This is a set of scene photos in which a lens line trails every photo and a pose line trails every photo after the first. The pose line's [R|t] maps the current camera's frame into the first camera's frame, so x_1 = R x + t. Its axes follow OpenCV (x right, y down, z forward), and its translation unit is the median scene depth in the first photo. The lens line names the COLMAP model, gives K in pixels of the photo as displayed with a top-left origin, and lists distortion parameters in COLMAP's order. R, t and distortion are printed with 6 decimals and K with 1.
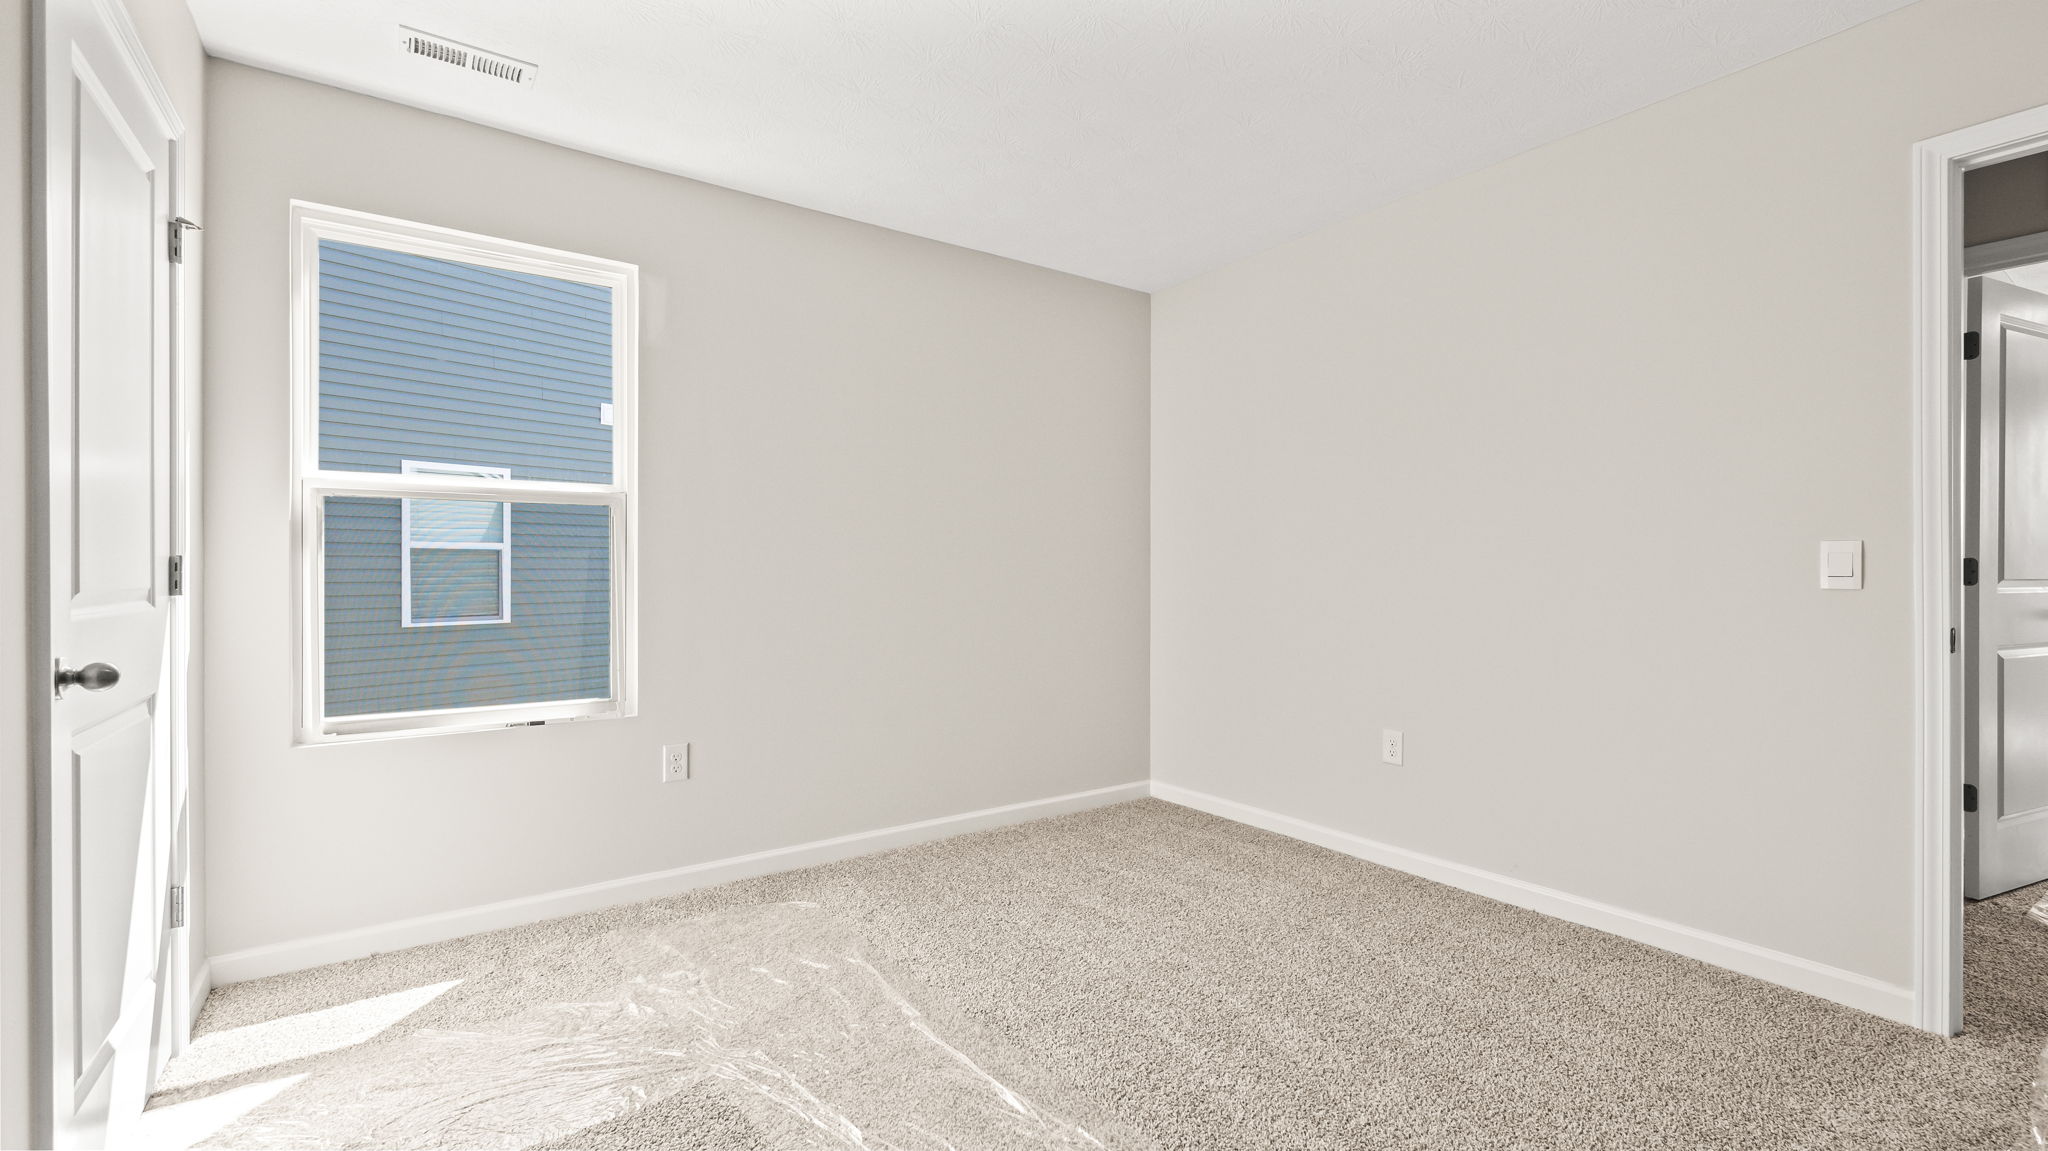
lens RADIAL K [[914.5, 0, 1024.0], [0, 914.5, 575.5], [0, 0, 1]] dist [0.001413, 0.000133]
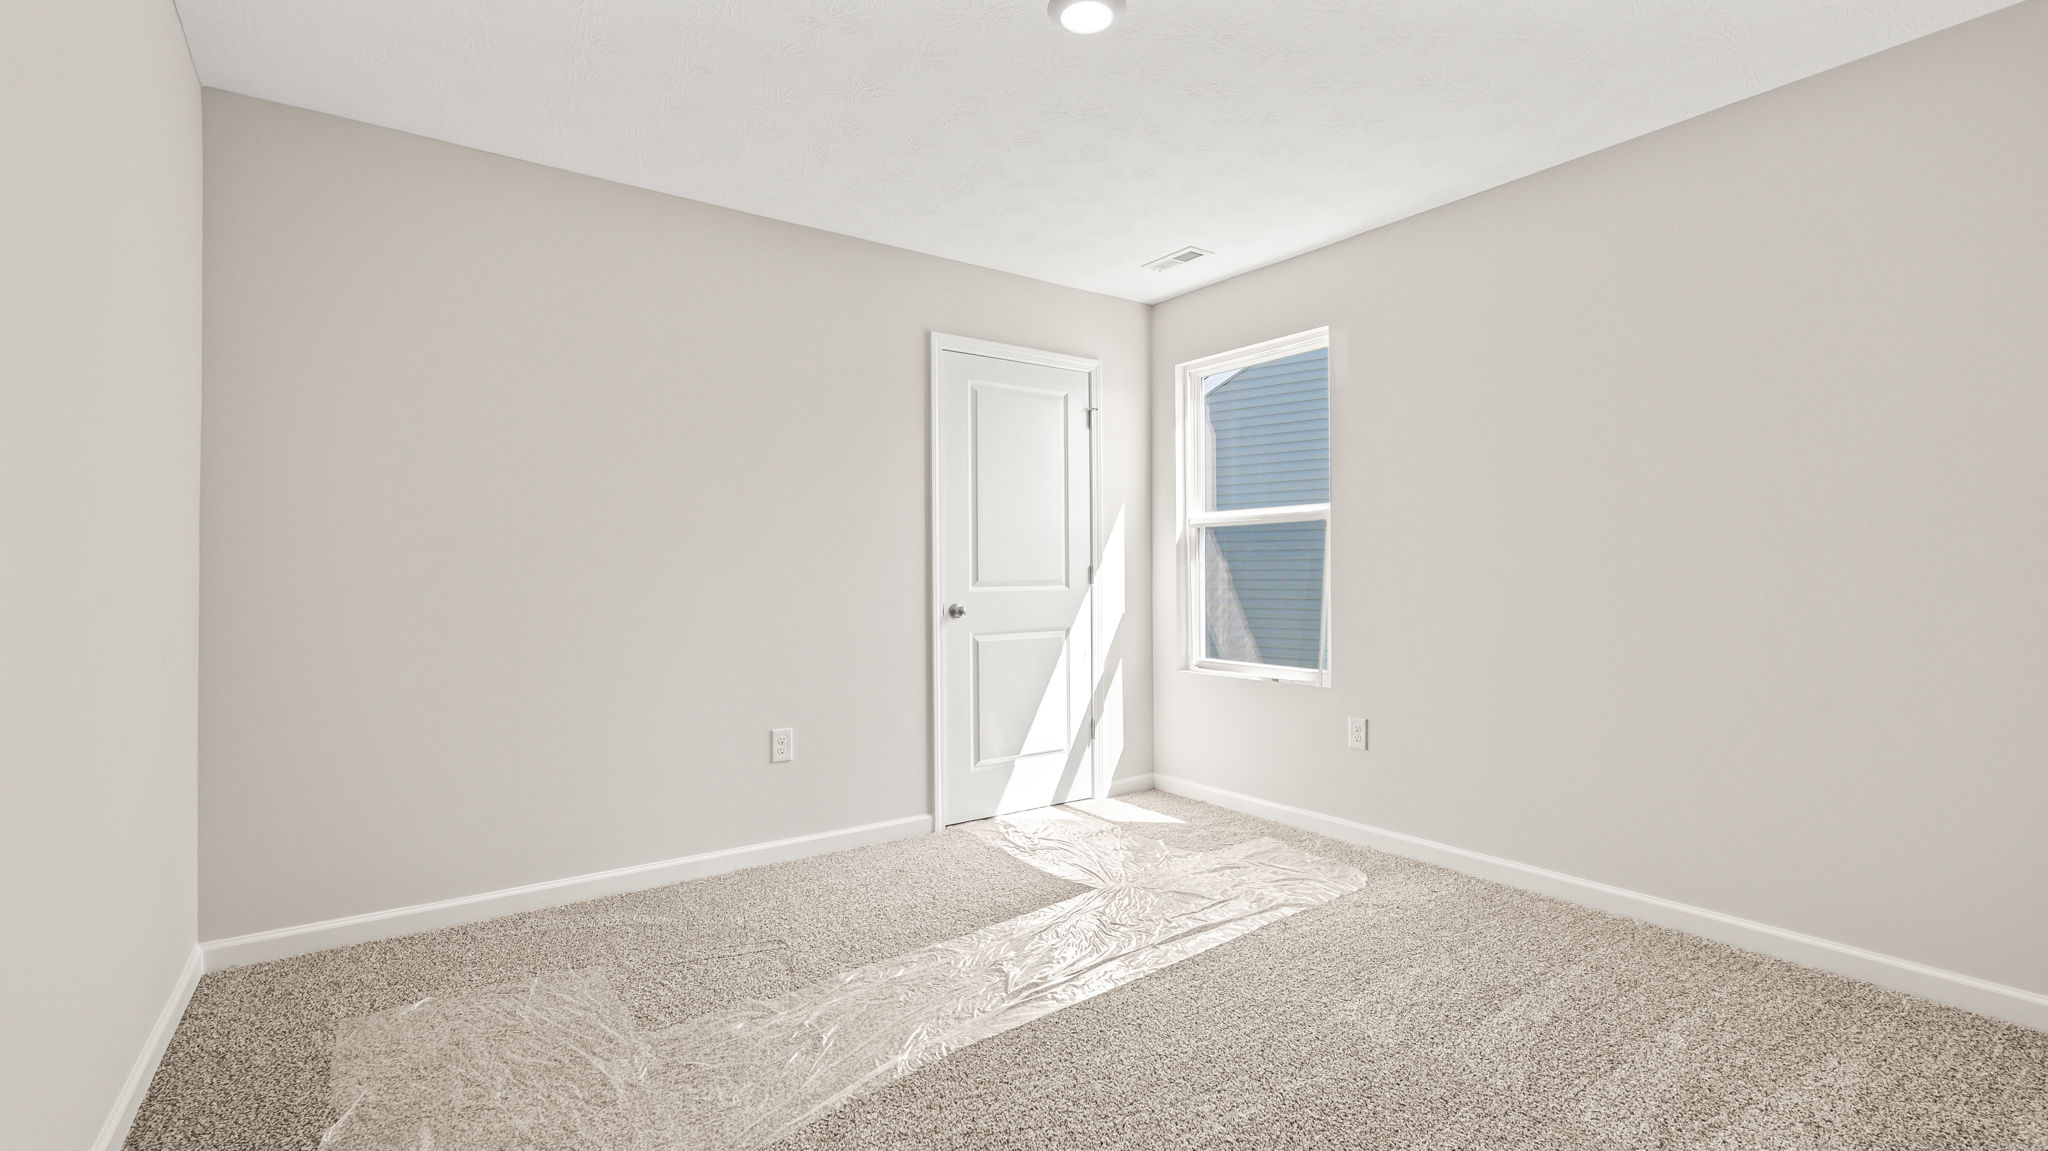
lens RADIAL K [[914.5, 0, 1024.0], [0, 914.5, 575.5], [0, 0, 1]] dist [0.001413, 0.000133]
pose [[-0.022373, 0.000895, -0.999749, 0.946845], [-0.003186, 0.999994, 0.000967, 0.000974], [0.999745, 0.003207, -0.022370, 0.694903]]
